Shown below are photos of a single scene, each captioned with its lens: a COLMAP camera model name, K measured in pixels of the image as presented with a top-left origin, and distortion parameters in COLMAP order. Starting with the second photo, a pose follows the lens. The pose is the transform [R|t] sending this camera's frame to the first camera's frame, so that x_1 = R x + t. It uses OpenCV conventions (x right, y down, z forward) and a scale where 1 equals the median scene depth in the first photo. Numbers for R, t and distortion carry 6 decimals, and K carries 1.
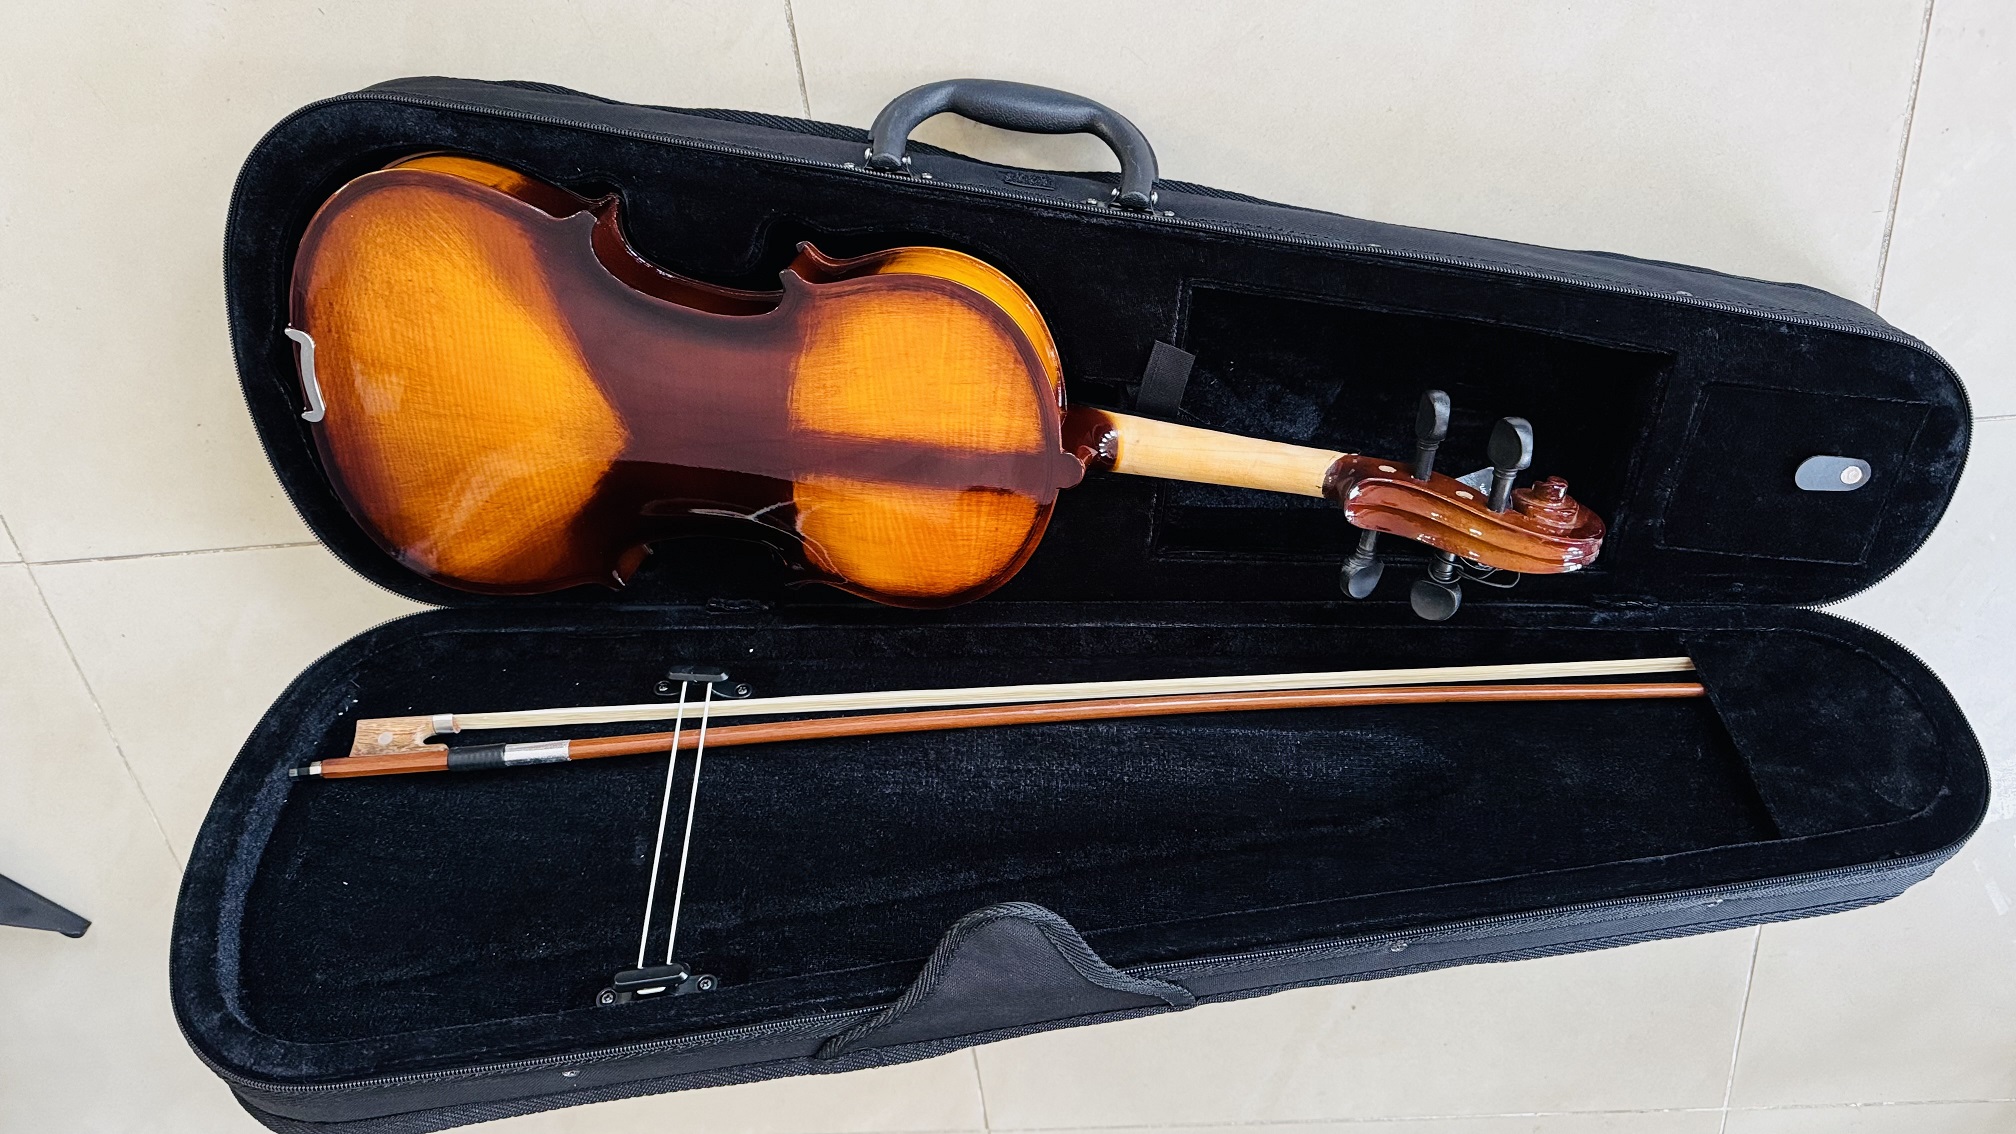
lens RADIAL K [[1484.3, 0, 1008.0], [0, 1484.3, 567.0], [0, 0, 1]] dist [0.001308, -0.011054]
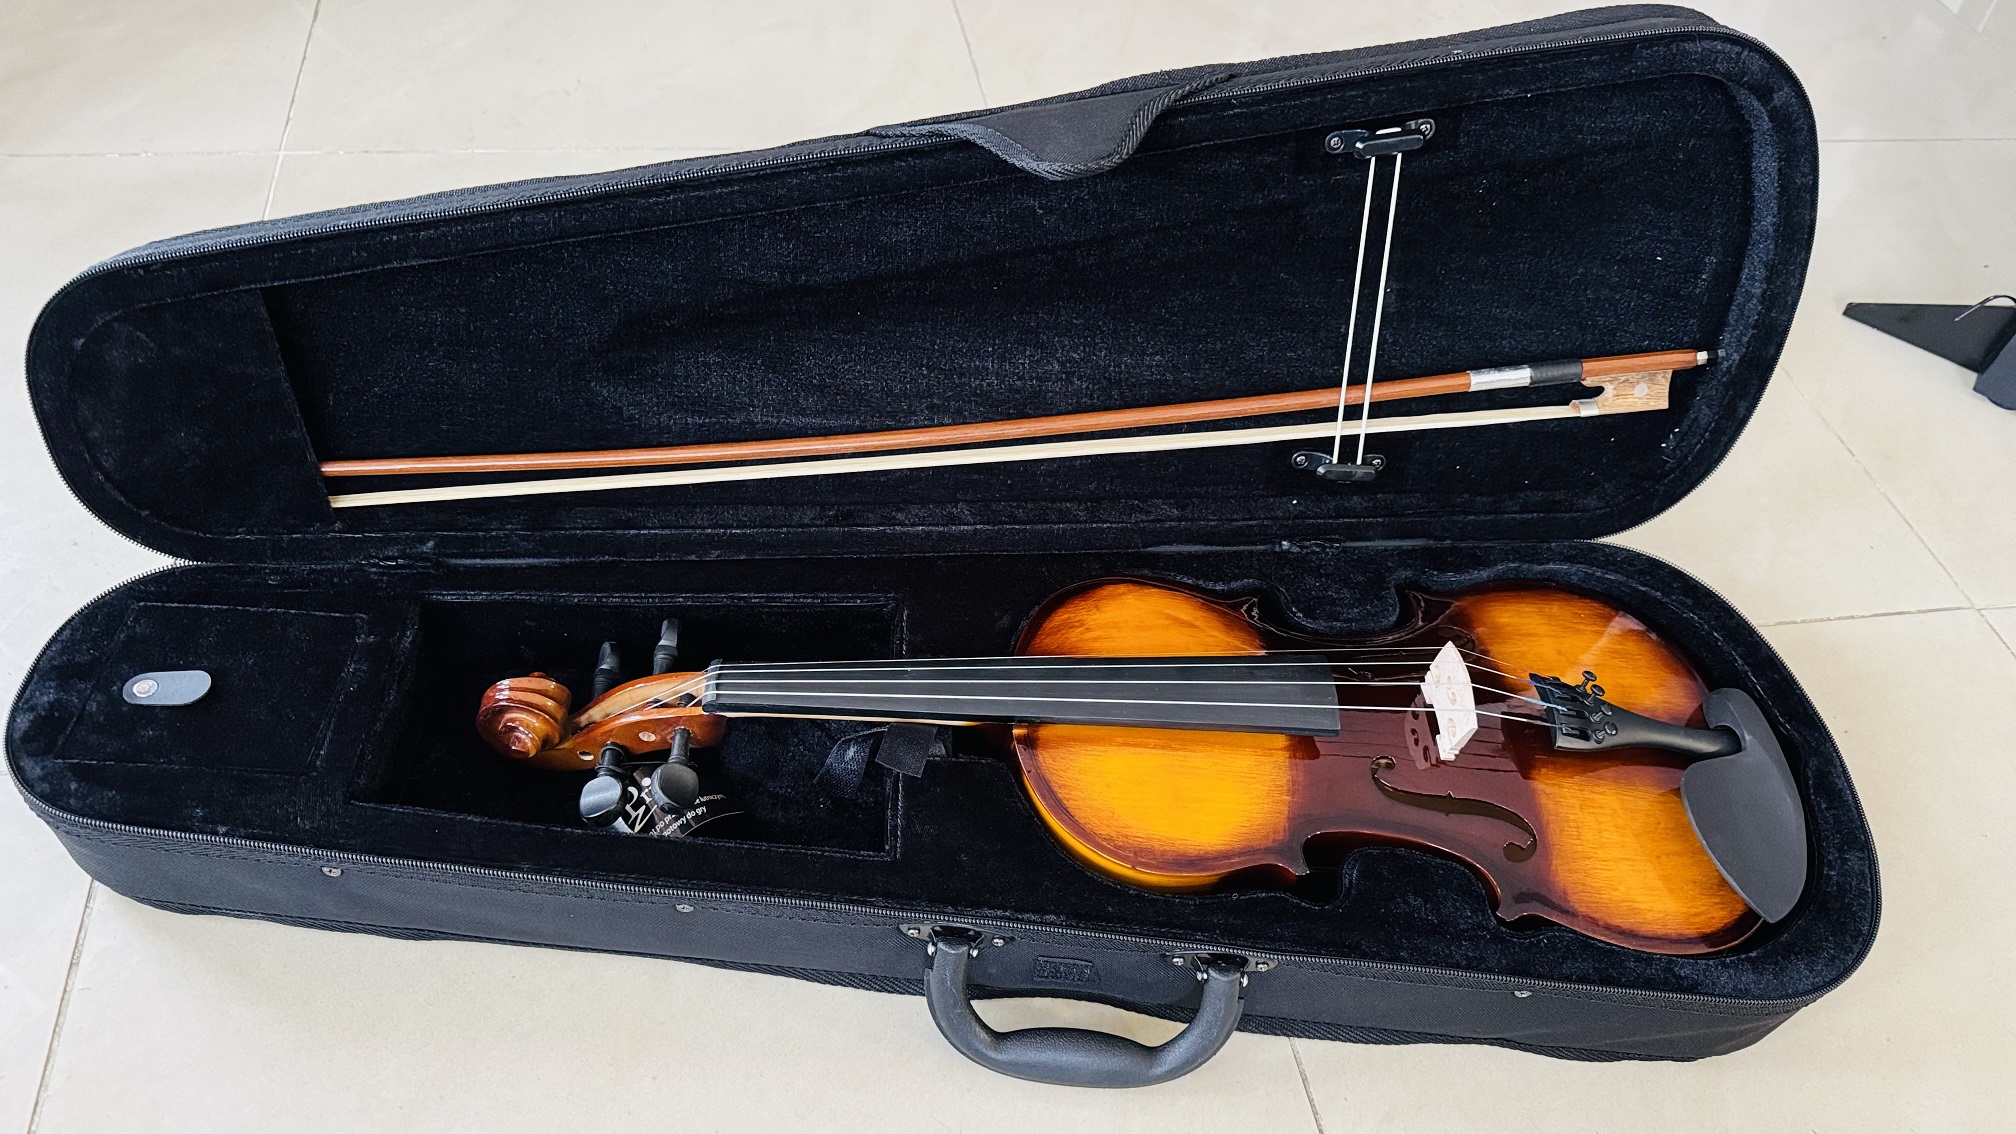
lens RADIAL K [[1484.3, 0, 1008.0], [0, 1484.3, 567.0], [0, 0, 1]] dist [0.001308, -0.011054]
pose [[-0.995183, 0.029536, -0.093475, 0.124202], [-0.049510, -0.974420, 0.219215, -0.213003], [-0.084609, 0.222787, 0.971189, 0.055711]]
